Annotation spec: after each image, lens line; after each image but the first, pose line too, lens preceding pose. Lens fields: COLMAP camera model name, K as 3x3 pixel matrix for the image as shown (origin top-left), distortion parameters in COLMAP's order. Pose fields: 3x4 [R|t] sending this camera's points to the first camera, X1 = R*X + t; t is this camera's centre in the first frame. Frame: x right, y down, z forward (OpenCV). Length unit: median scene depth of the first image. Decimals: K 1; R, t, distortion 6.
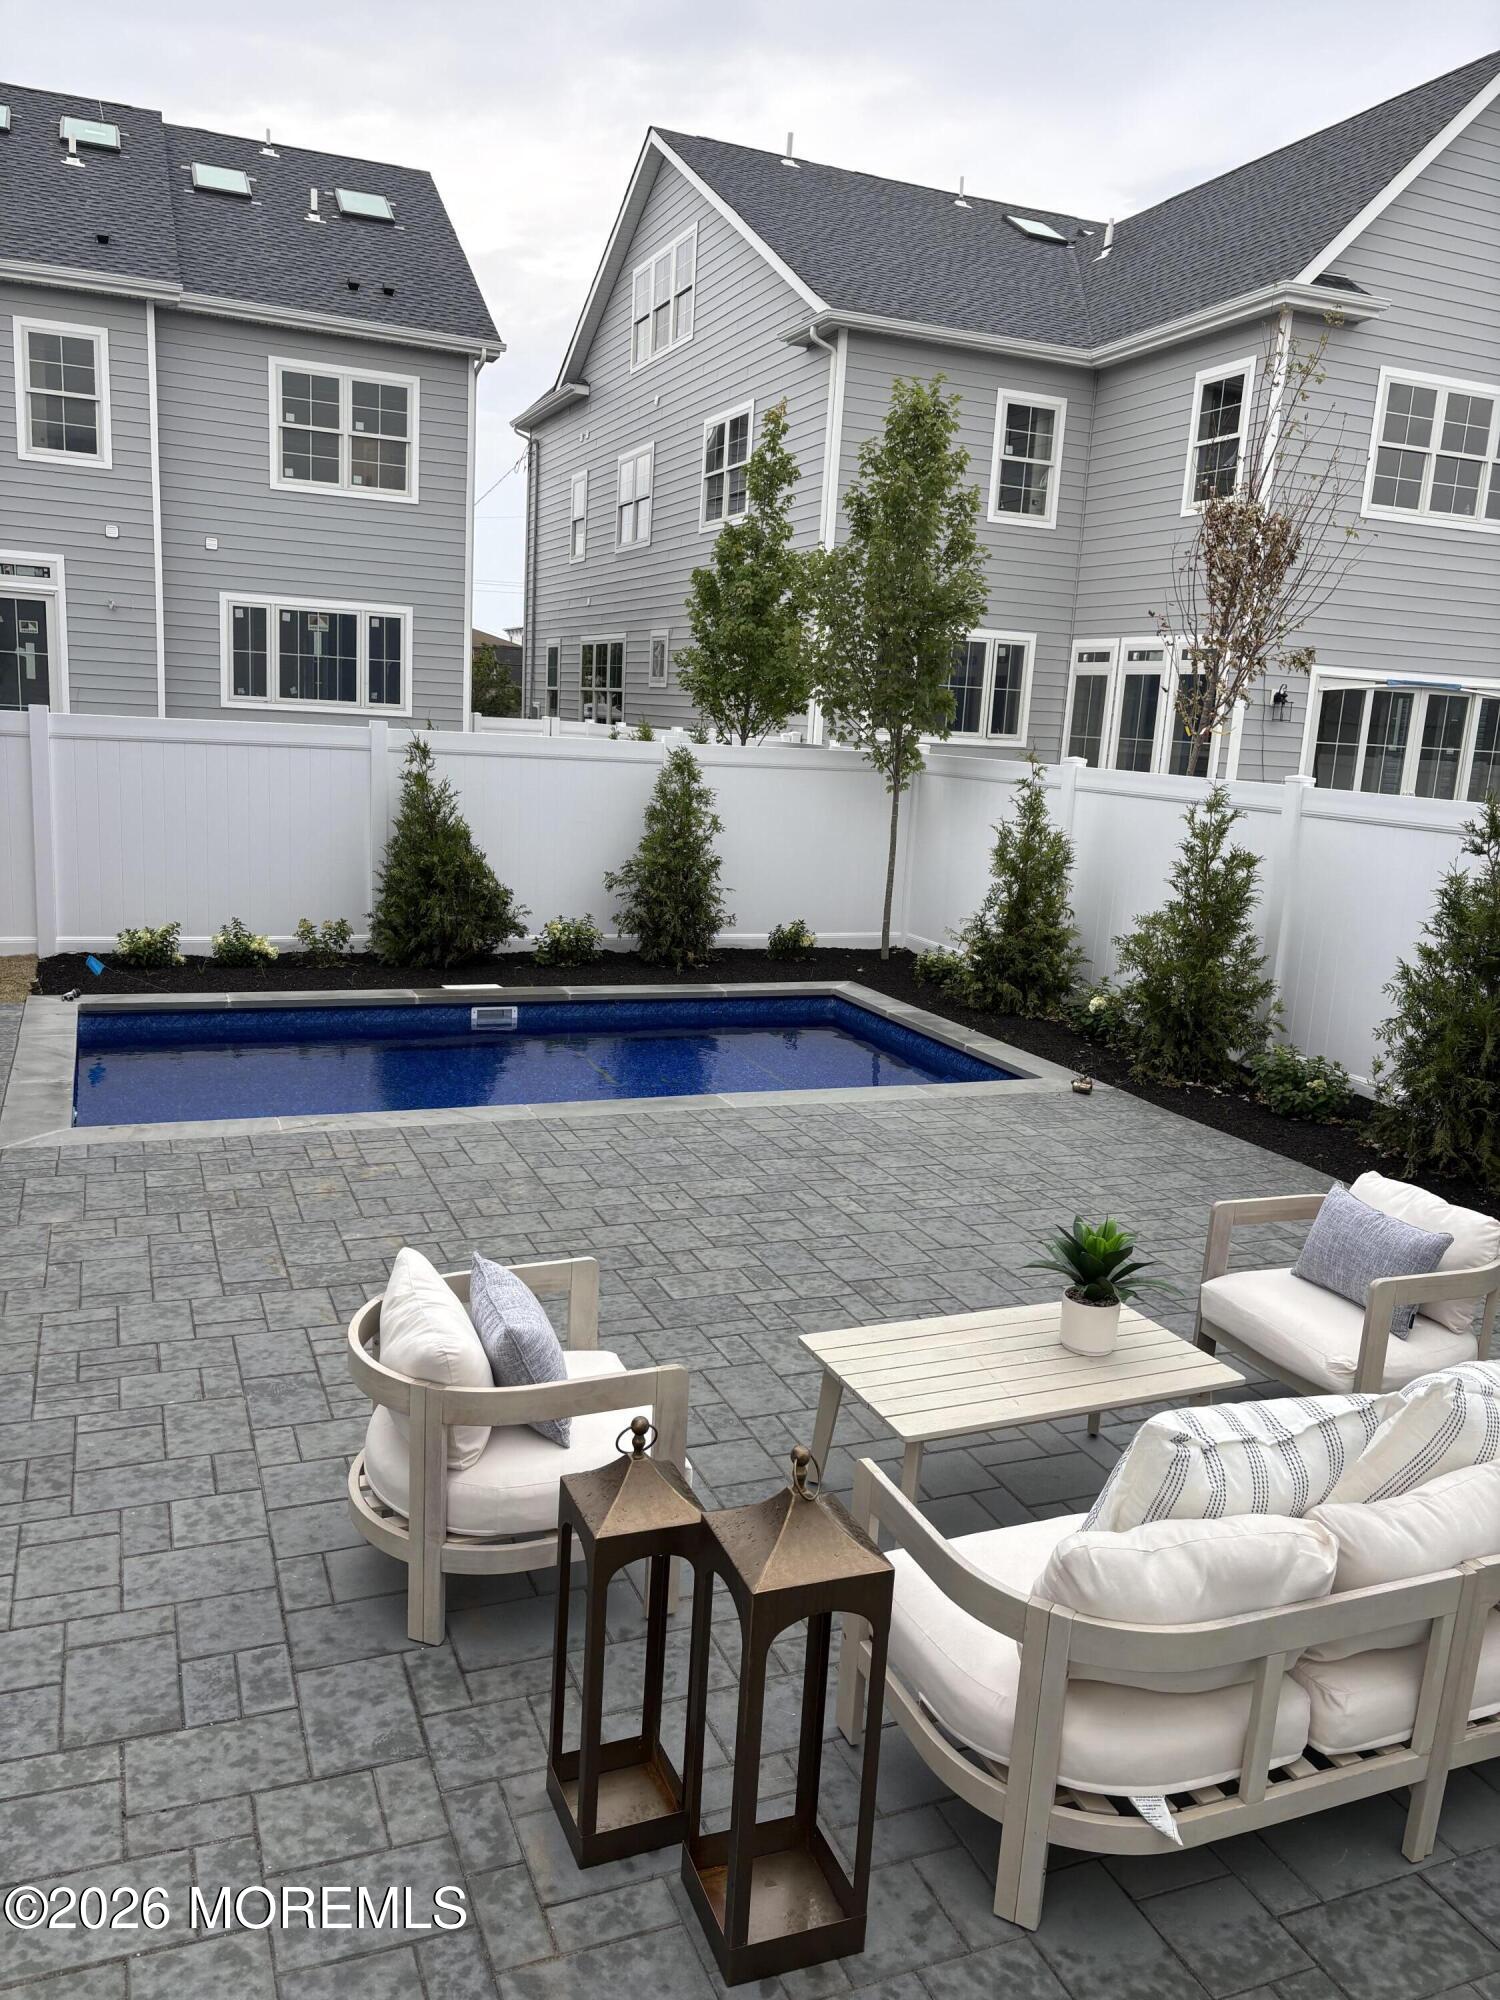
lens RADIAL K [[1509.0, 0, 750.0], [0, 1509.0, 1000.0], [0, 0, 1]] dist [0.037218, 0.073434]
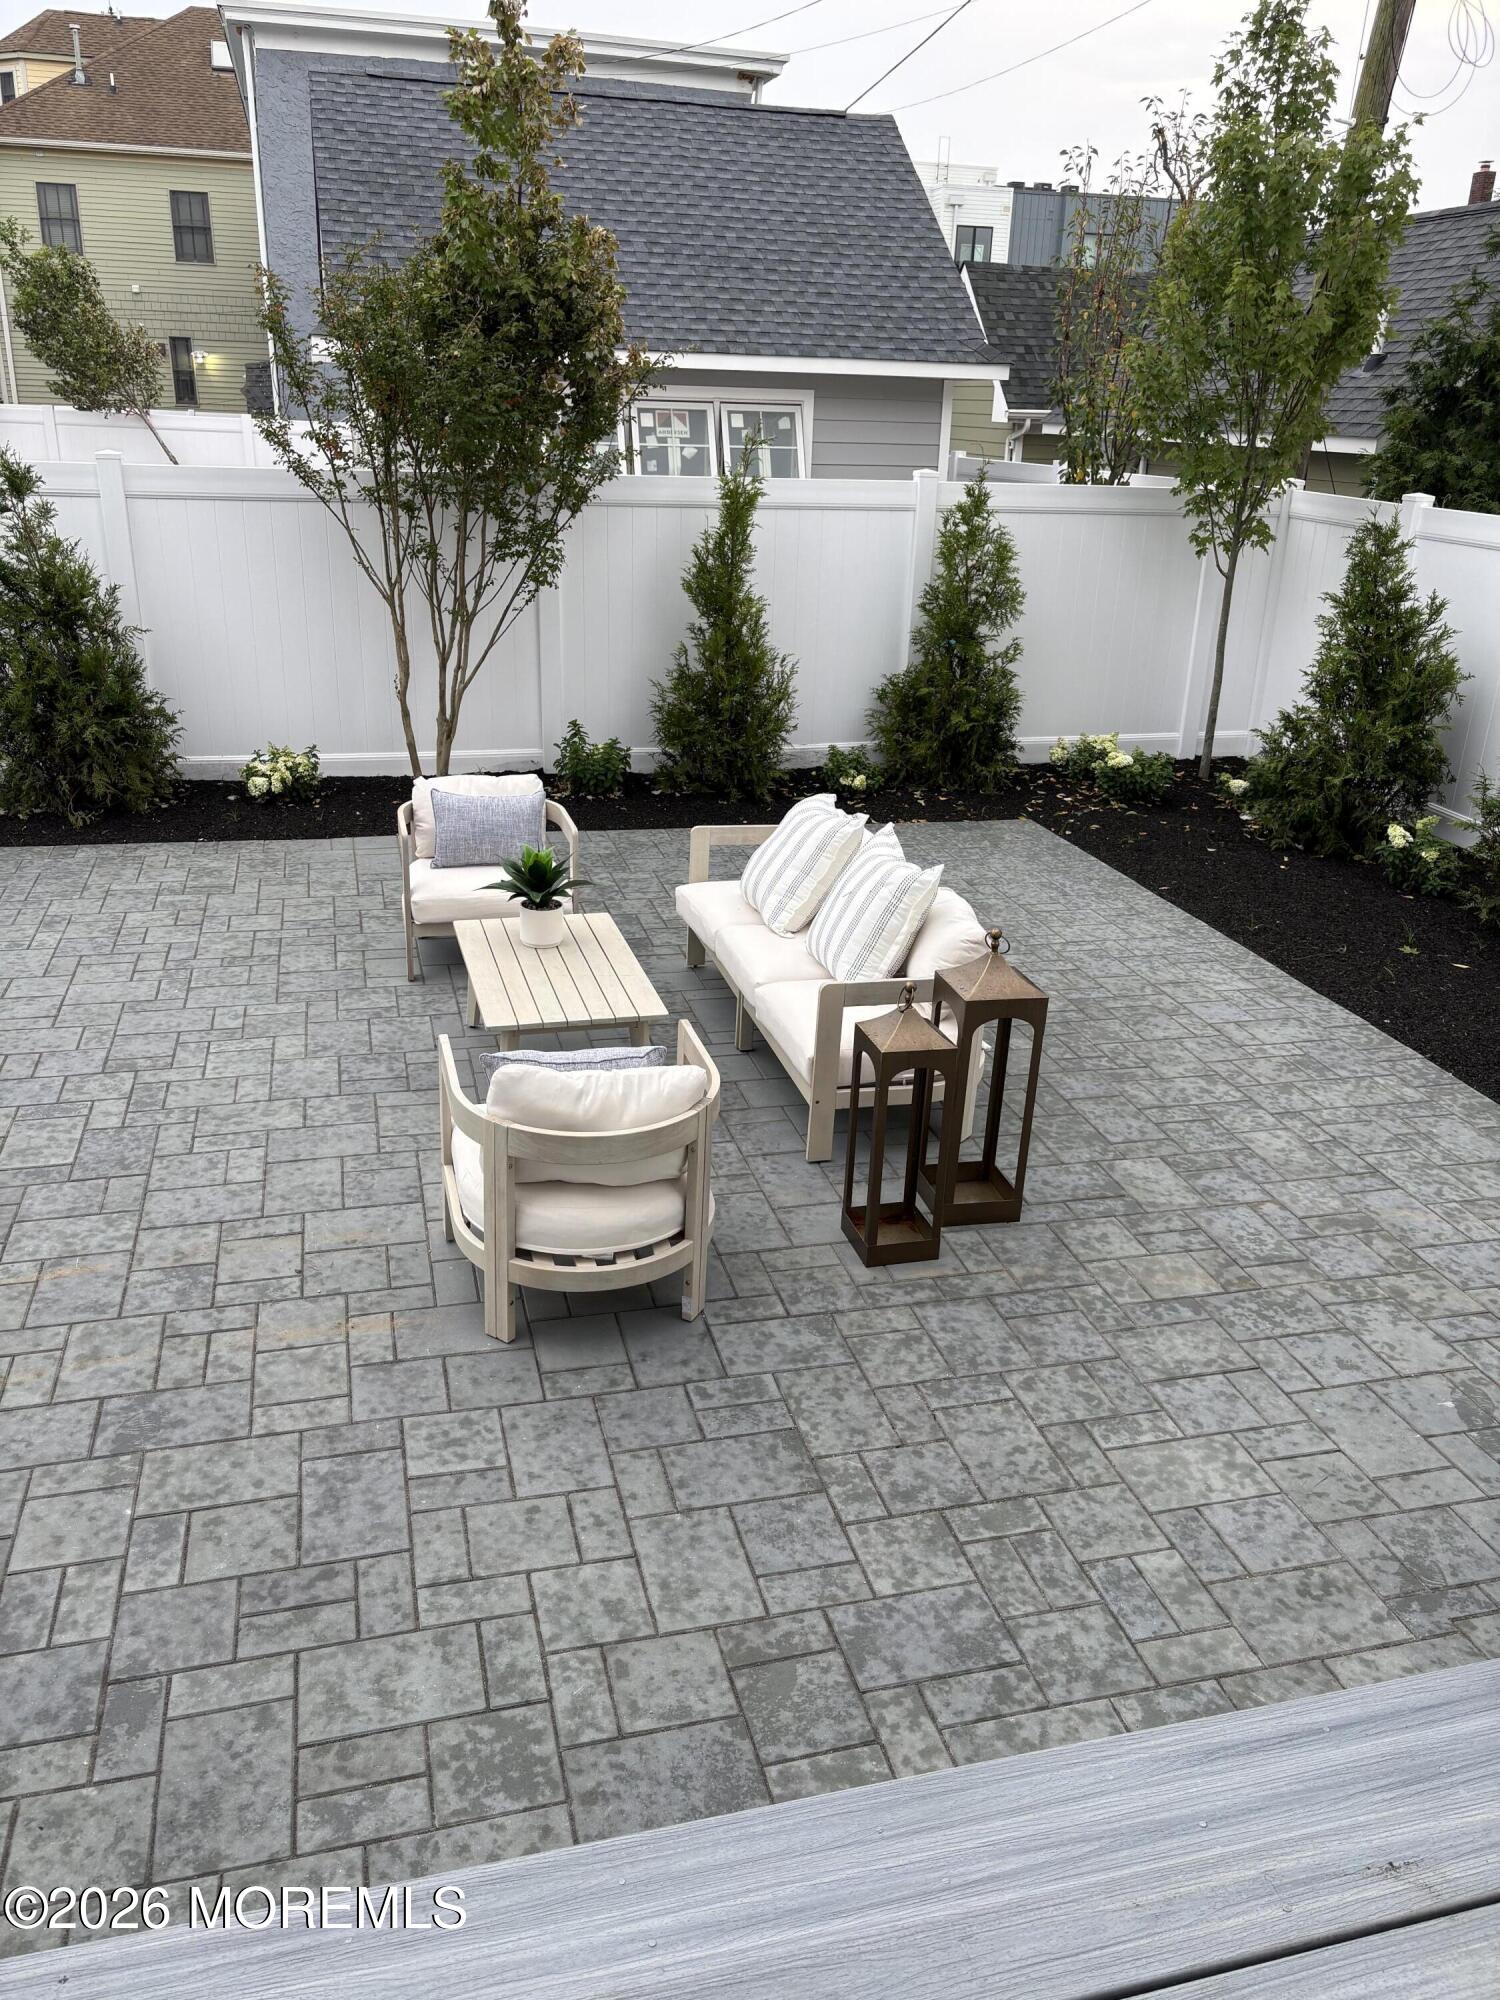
lens RADIAL K [[1509.0, 0, 750.0], [0, 1509.0, 1000.0], [0, 0, 1]] dist [0.037218, 0.073434]
pose [[0.143099, -0.407020, 0.902140, -0.313060], [0.163356, 0.908733, 0.384083, -0.064932], [-0.976134, 0.092408, 0.196528, 0.193139]]
